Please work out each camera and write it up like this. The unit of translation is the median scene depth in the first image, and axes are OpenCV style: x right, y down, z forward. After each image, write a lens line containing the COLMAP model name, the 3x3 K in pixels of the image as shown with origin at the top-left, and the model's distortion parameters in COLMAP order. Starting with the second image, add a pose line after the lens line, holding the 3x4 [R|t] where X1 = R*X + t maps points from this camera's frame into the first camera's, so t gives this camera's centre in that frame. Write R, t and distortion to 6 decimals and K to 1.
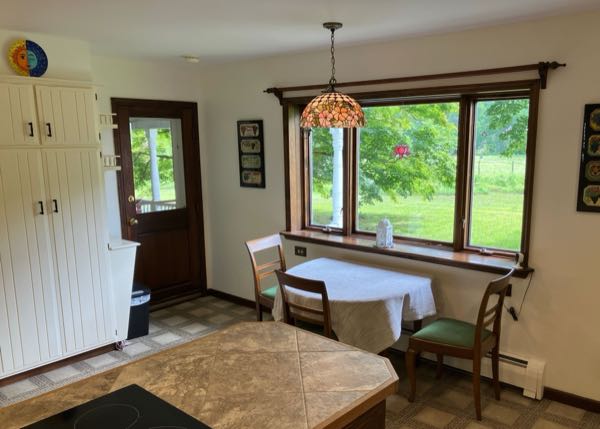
lens RADIAL K [[508.5, 0, 313.3], [0, 508.5, 237.2], [0, 0, 1]] dist [0.014791, -0.003911]
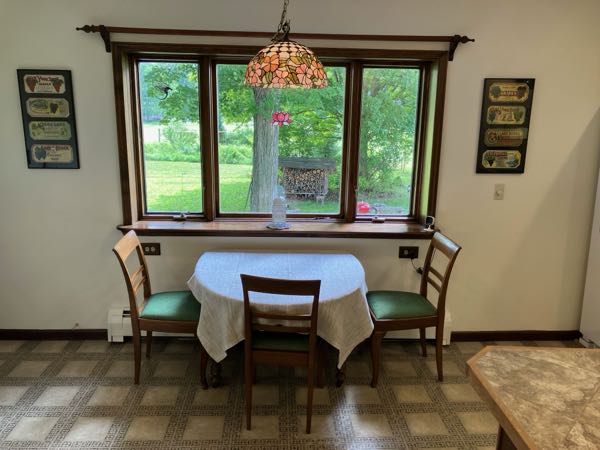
lens RADIAL K [[494.8, 0, 296.0], [0, 494.8, 222.1], [0, 0, 1]] dist [0.009107, -0.001473]
pose [[0.743190, -0.130171, 0.656296, -0.461864], [0.102235, 0.991467, 0.080878, -0.066082], [-0.661223, 0.006989, 0.750157, 0.395754]]
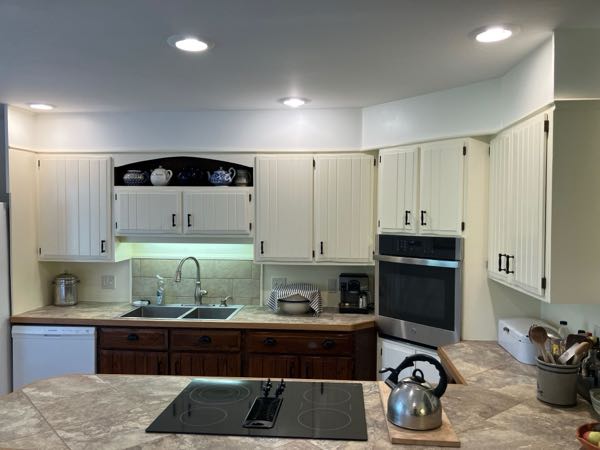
lens RADIAL K [[491.0, 0, 301.6], [0, 491.0, 227.0], [0, 0, 1]] dist [0.014832, -0.009620]
pose [[-0.583990, -0.014743, 0.811627, -0.630928], [0.151094, 0.980389, 0.126526, -0.096606], [-0.797575, 0.196522, -0.570310, 0.571927]]
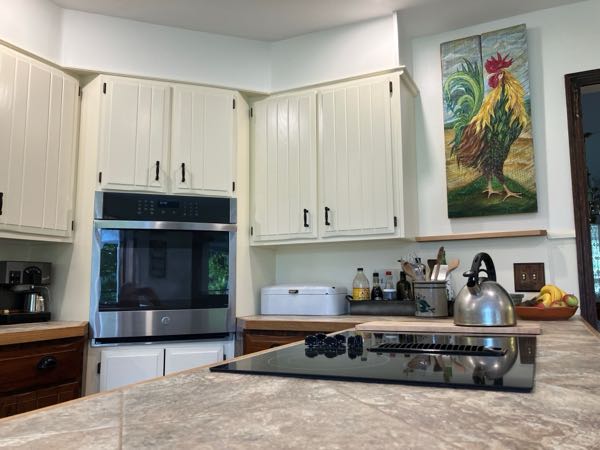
lens RADIAL K [[494.8, 0, 296.0], [0, 494.8, 222.1], [0, 0, 1]] dist [0.009107, -0.001473]
pose [[-0.964835, -0.015145, -0.262421, -0.009772], [-0.032369, 0.997586, 0.061437, 0.054994], [0.260857, 0.067771, -0.962996, 0.620206]]
